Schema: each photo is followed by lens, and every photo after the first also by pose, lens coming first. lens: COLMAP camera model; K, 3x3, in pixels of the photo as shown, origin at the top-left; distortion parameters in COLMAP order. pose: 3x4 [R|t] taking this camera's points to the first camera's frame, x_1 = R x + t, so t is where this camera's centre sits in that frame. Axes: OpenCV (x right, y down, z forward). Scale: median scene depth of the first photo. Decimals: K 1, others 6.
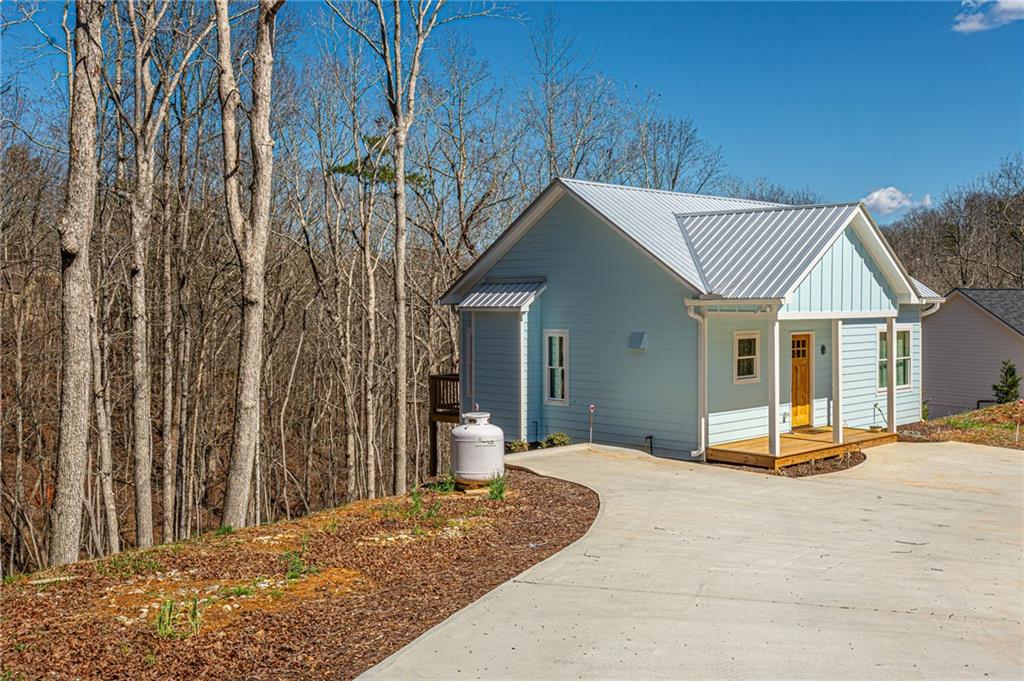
lens RADIAL K [[1025.6, 0, 503.0], [0, 1025.6, 330.2], [0, 0, 1]] dist [0.017906, 0.000000]
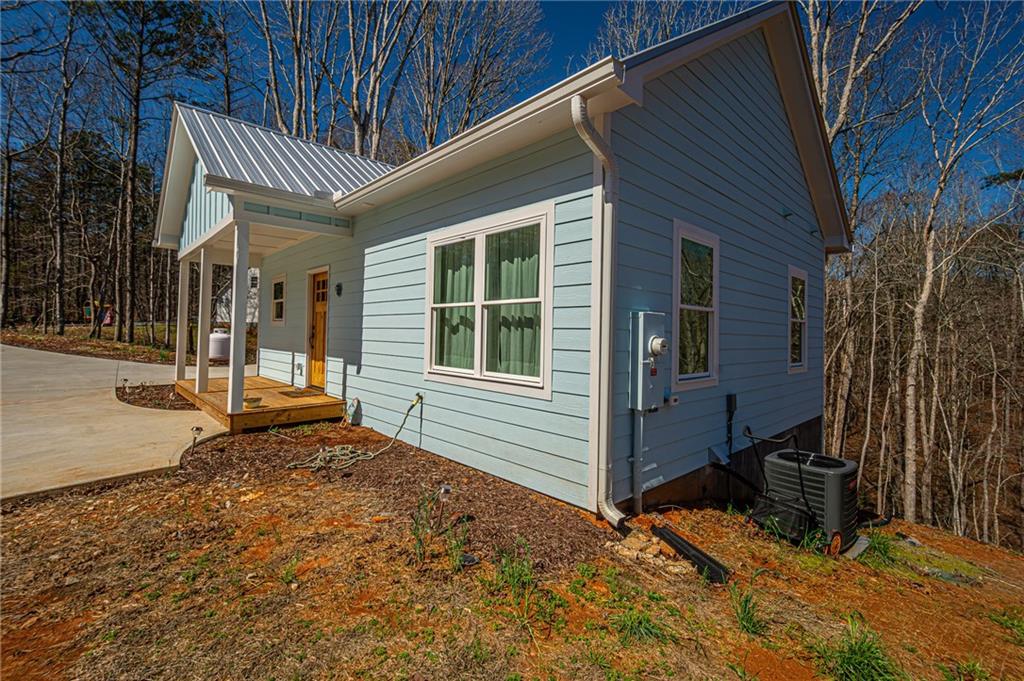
lens RADIAL K [[445.6, 0, 513.5], [0, 445.6, 329.7], [0, 0, 1]] dist [0.004679, 0.000462]
pose [[-0.011059, -0.005995, -0.999921, 0.665378], [-0.046643, 0.998897, -0.005473, 0.045970], [0.998850, 0.046579, -0.011326, 1.208829]]
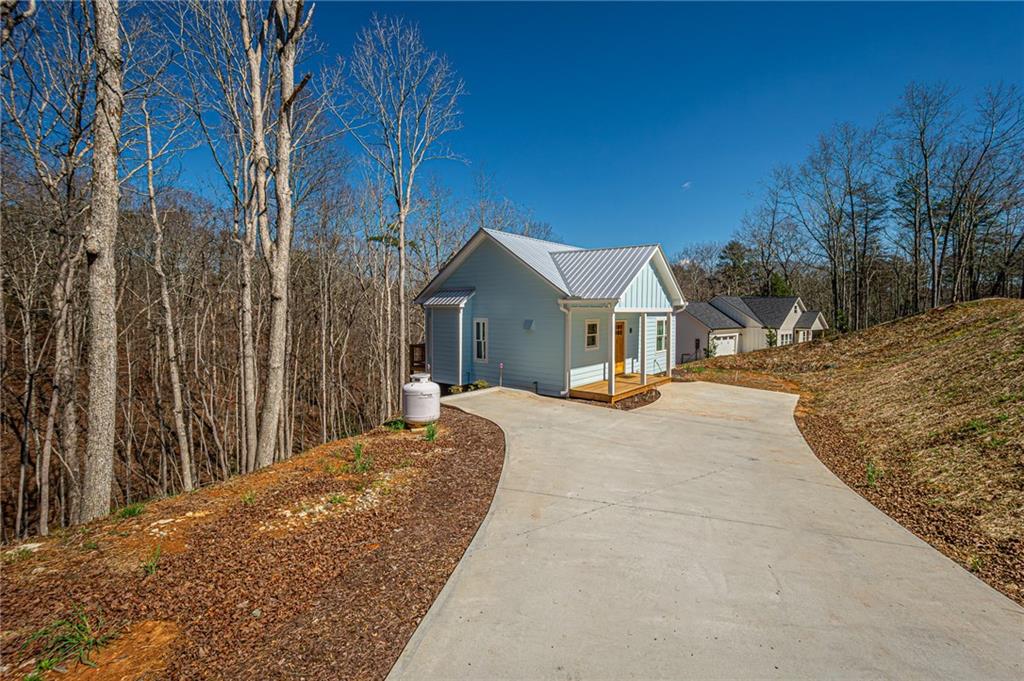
lens RADIAL K [[445.6, 0, 514.1], [0, 445.6, 329.6], [0, 0, 1]] dist [0.004679, 0.000462]
pose [[0.993751, 0.002312, 0.111593, 0.025930], [-0.004356, 0.999827, 0.018079, 0.004888], [-0.111532, -0.018452, 0.993590, 0.272731]]
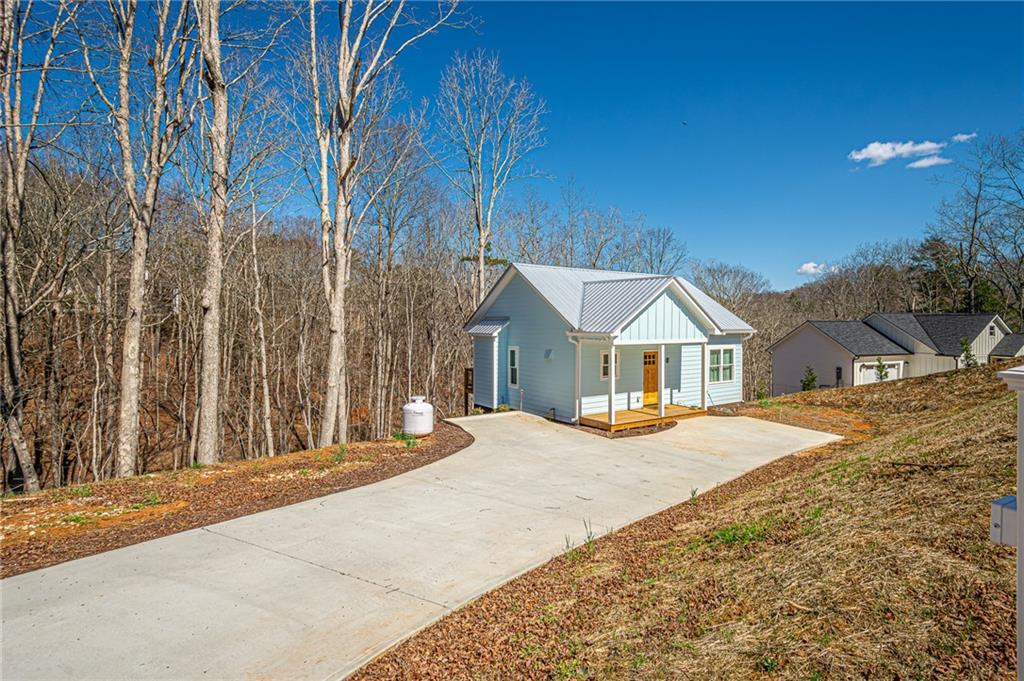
lens RADIAL K [[514.7, 0, 510.6], [0, 514.7, 330.8], [0, 0, 1]] dist [0.000974, 0.000998]
pose [[0.984487, 0.010622, -0.175135, 0.217753], [-0.012427, 0.999880, -0.009212, -0.020644], [0.175016, 0.011245, 0.984501, 0.105859]]
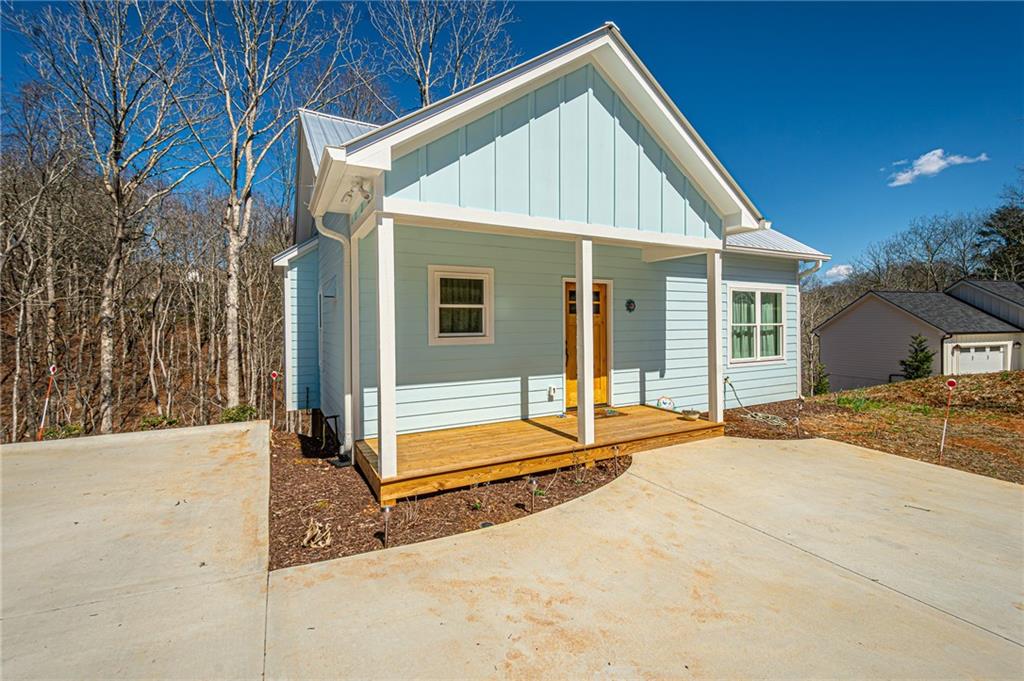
lens RADIAL K [[445.6, 0, 514.7], [0, 445.6, 330.5], [0, 0, 1]] dist [0.004679, 0.000462]
pose [[0.962586, -0.000488, -0.270975, 0.341889], [-0.002800, 0.999927, -0.011748, 0.044830], [0.270961, 0.012067, 0.962515, 0.703881]]
